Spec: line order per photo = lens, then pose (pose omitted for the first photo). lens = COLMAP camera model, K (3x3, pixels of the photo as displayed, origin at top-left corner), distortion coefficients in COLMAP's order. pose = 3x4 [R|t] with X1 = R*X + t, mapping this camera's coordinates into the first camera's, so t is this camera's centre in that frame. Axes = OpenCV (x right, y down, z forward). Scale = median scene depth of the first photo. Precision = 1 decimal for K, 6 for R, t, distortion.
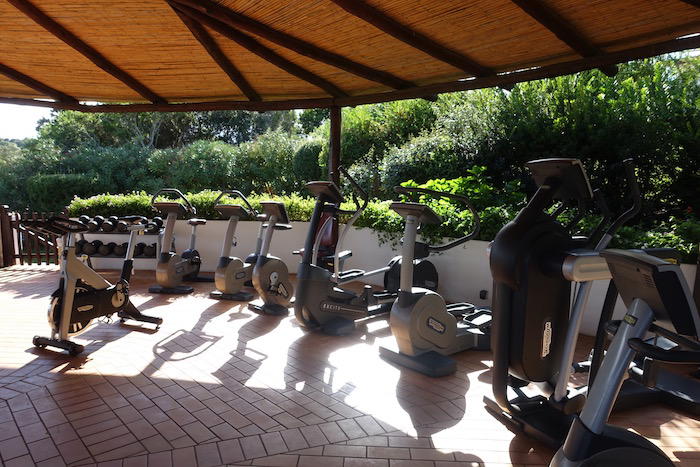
lens RADIAL K [[481.4, 0, 350.0], [0, 481.4, 233.5], [0, 0, 1]] dist [-0.000777, 0.001182]
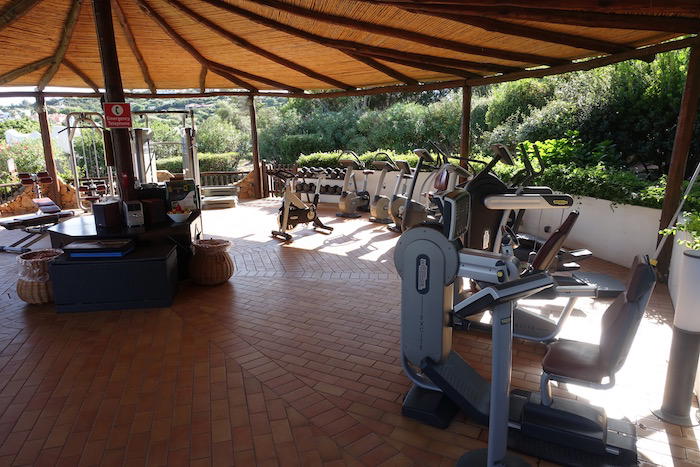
lens RADIAL K [[481.4, 0, 350.0], [0, 481.4, 233.5], [0, 0, 1]] dist [-0.000777, 0.001182]
pose [[0.895218, 0.069474, -0.440181, 0.350562], [-0.020606, 0.993170, 0.114844, -0.005825], [0.445153, -0.093740, 0.890535, -0.434016]]
